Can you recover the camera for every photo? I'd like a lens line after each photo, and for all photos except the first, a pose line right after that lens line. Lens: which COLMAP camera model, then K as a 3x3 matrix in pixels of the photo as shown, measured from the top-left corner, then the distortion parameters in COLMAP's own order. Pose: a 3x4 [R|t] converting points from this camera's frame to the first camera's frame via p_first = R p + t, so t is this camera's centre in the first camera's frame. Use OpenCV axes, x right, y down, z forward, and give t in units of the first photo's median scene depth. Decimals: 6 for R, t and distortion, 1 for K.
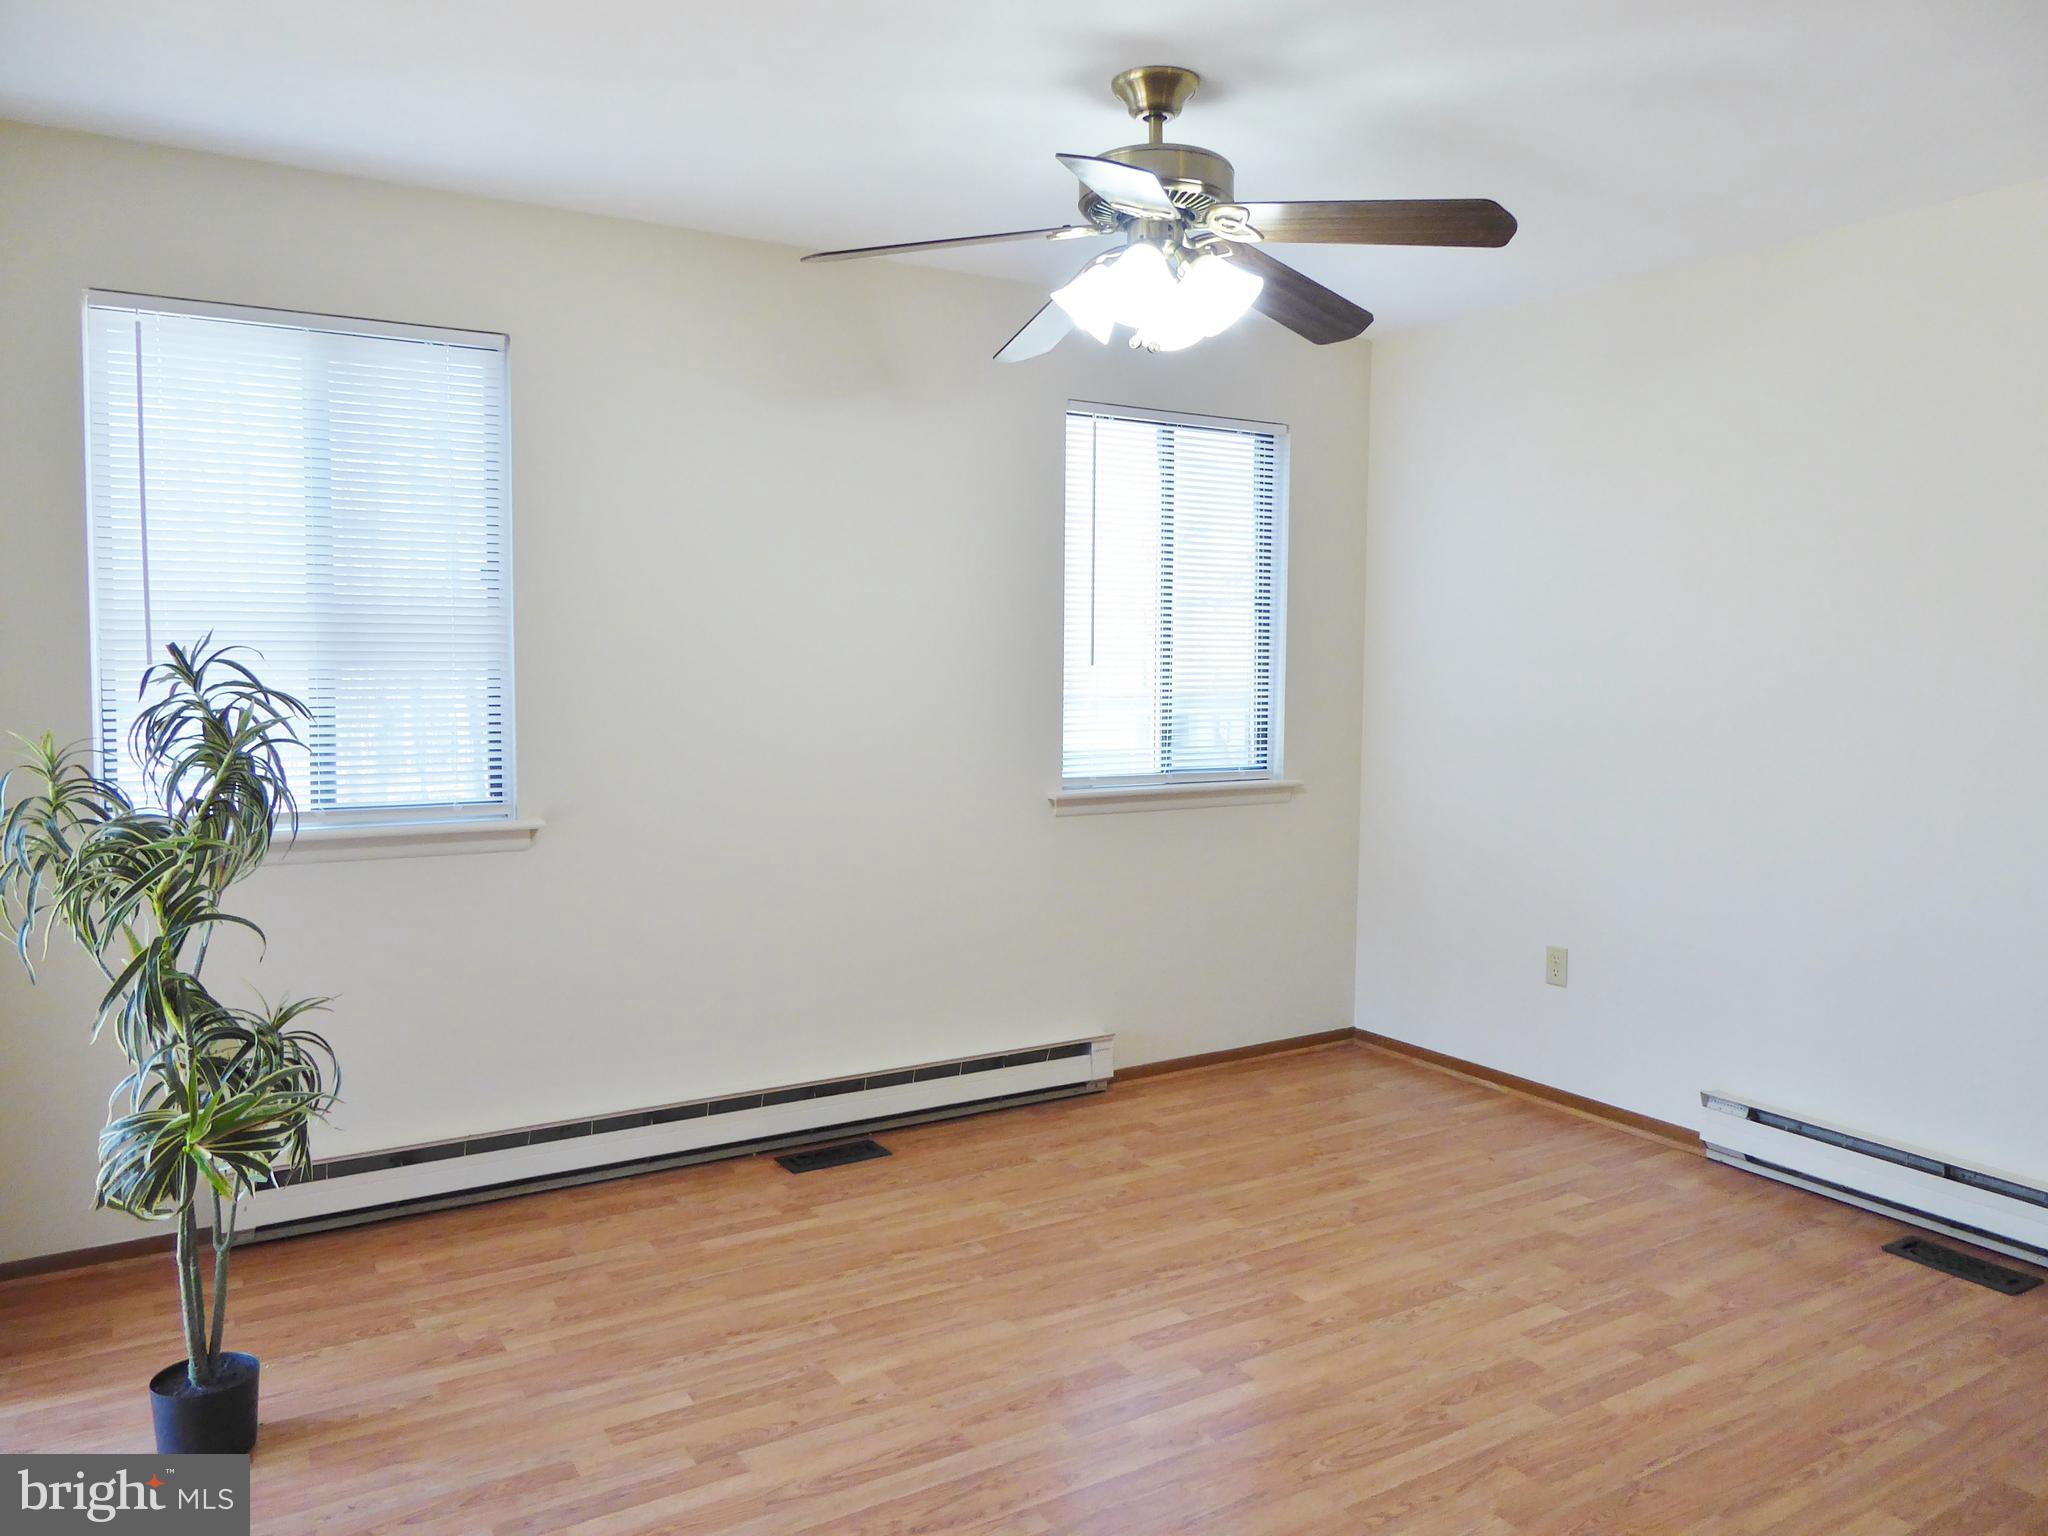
lens RADIAL K [[1487.1, 0, 1024.0], [0, 1487.1, 768.0], [0, 0, 1]] dist [-0.028786, -0.005483]
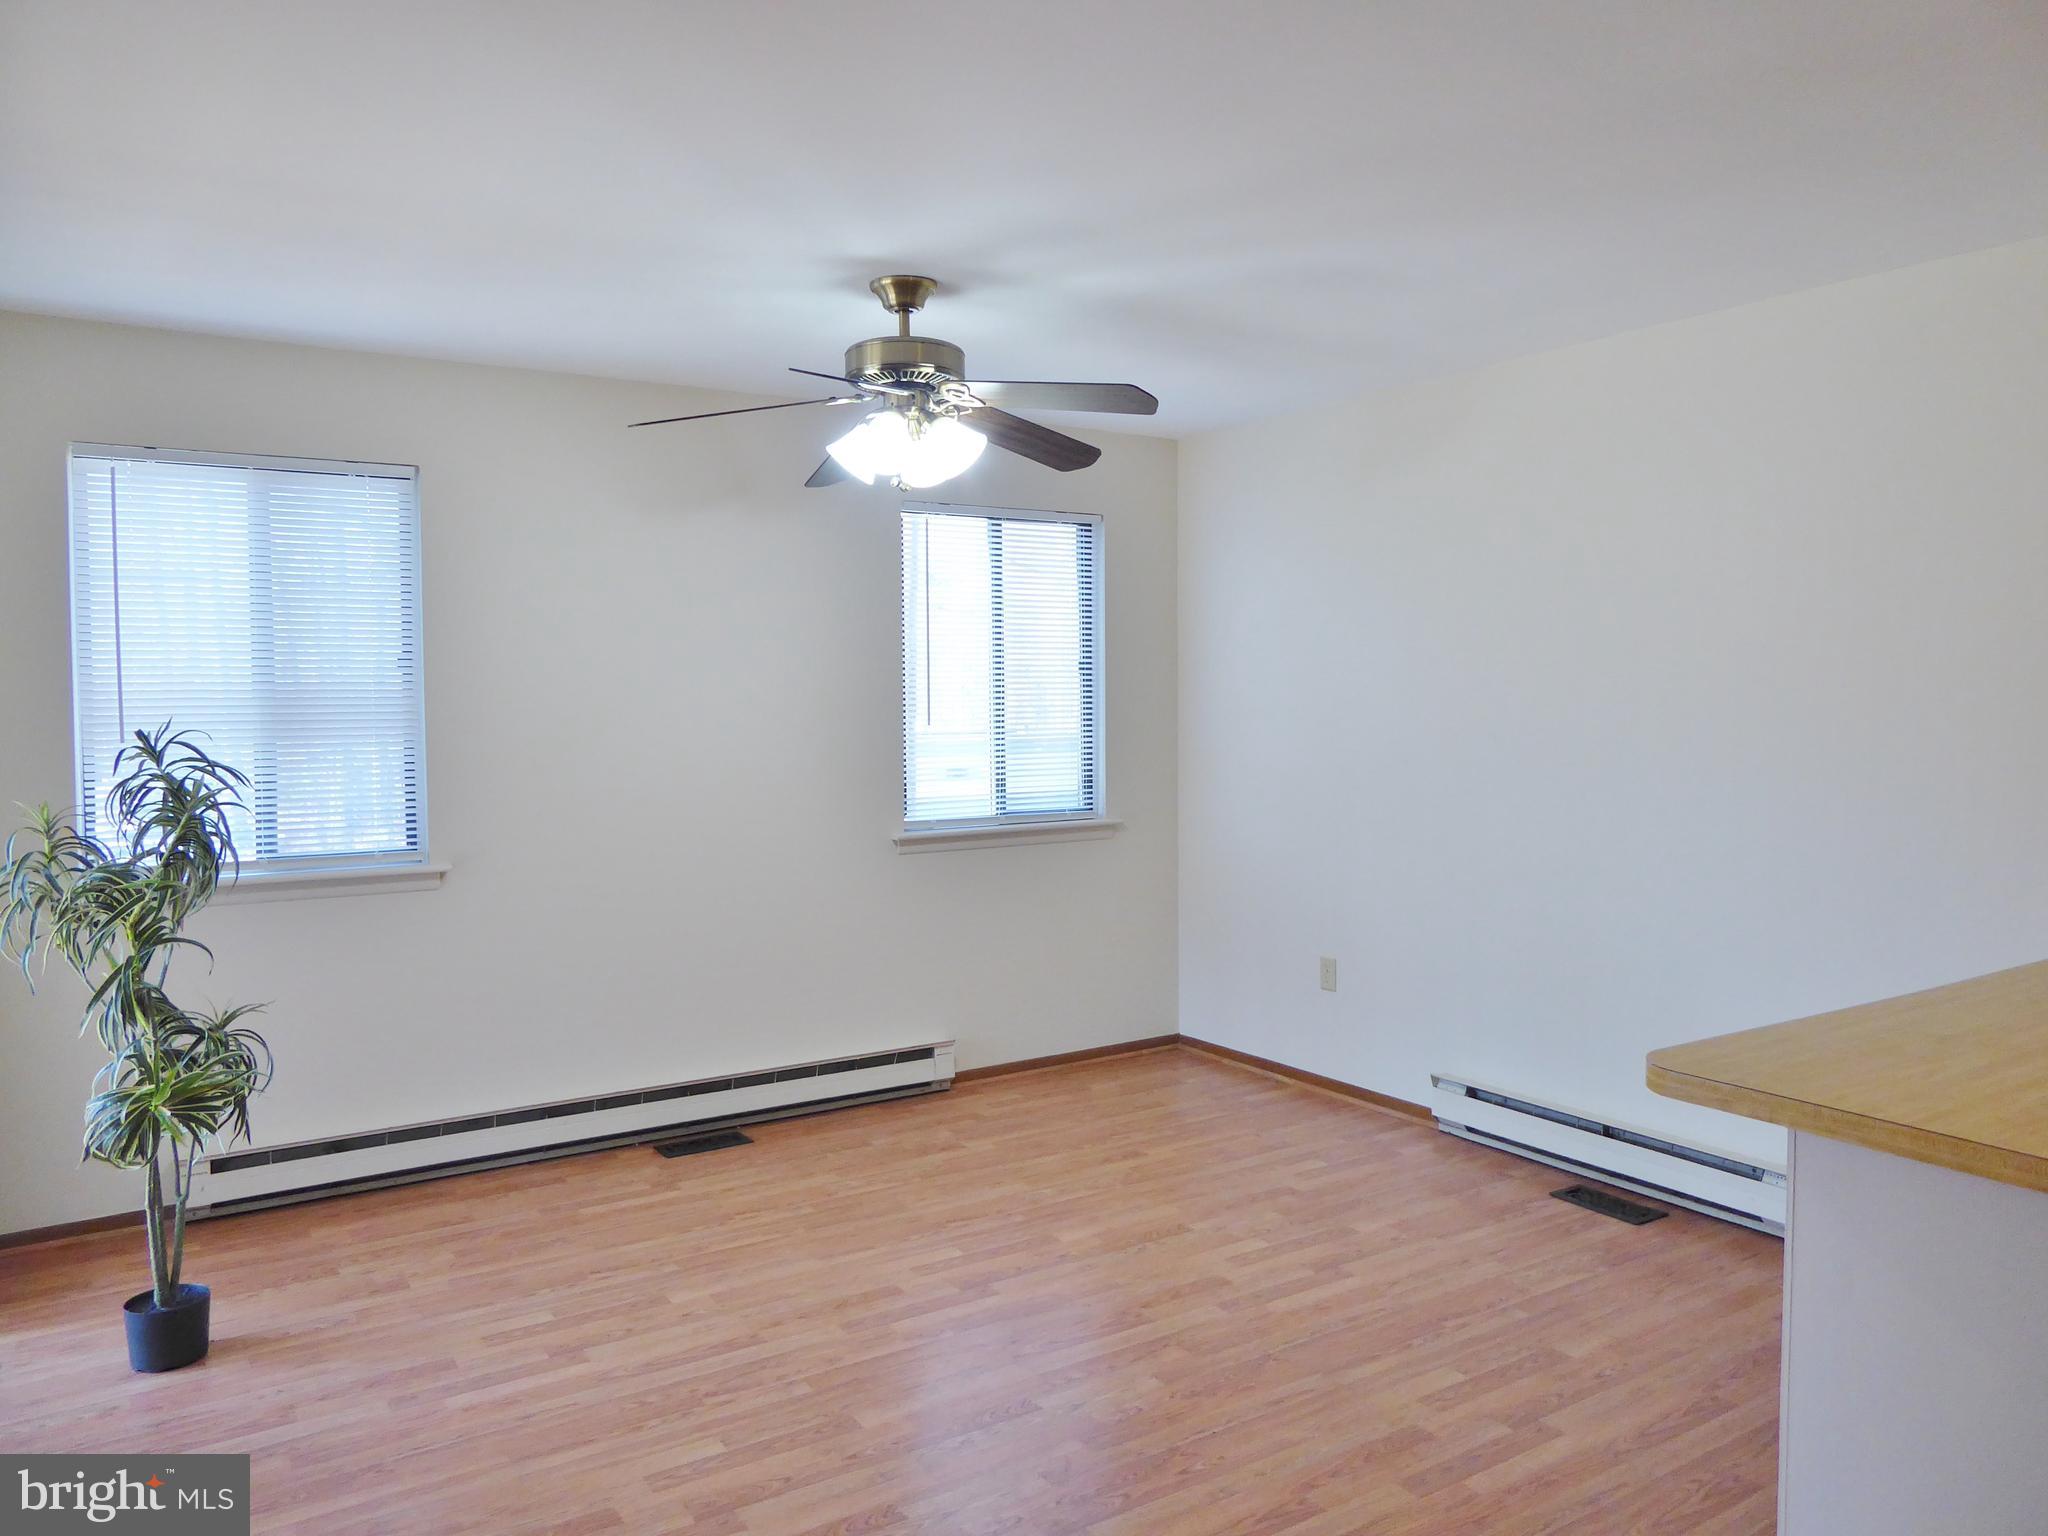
lens RADIAL K [[1465.8, 0, 1024.0], [0, 1465.8, 768.0], [0, 0, 1]] dist [-0.044436, 0.010204]
pose [[0.999549, -0.017040, 0.024741, 0.144305], [0.017728, 0.999455, -0.027861, -0.002619], [-0.024253, 0.028288, 0.999306, -0.249468]]
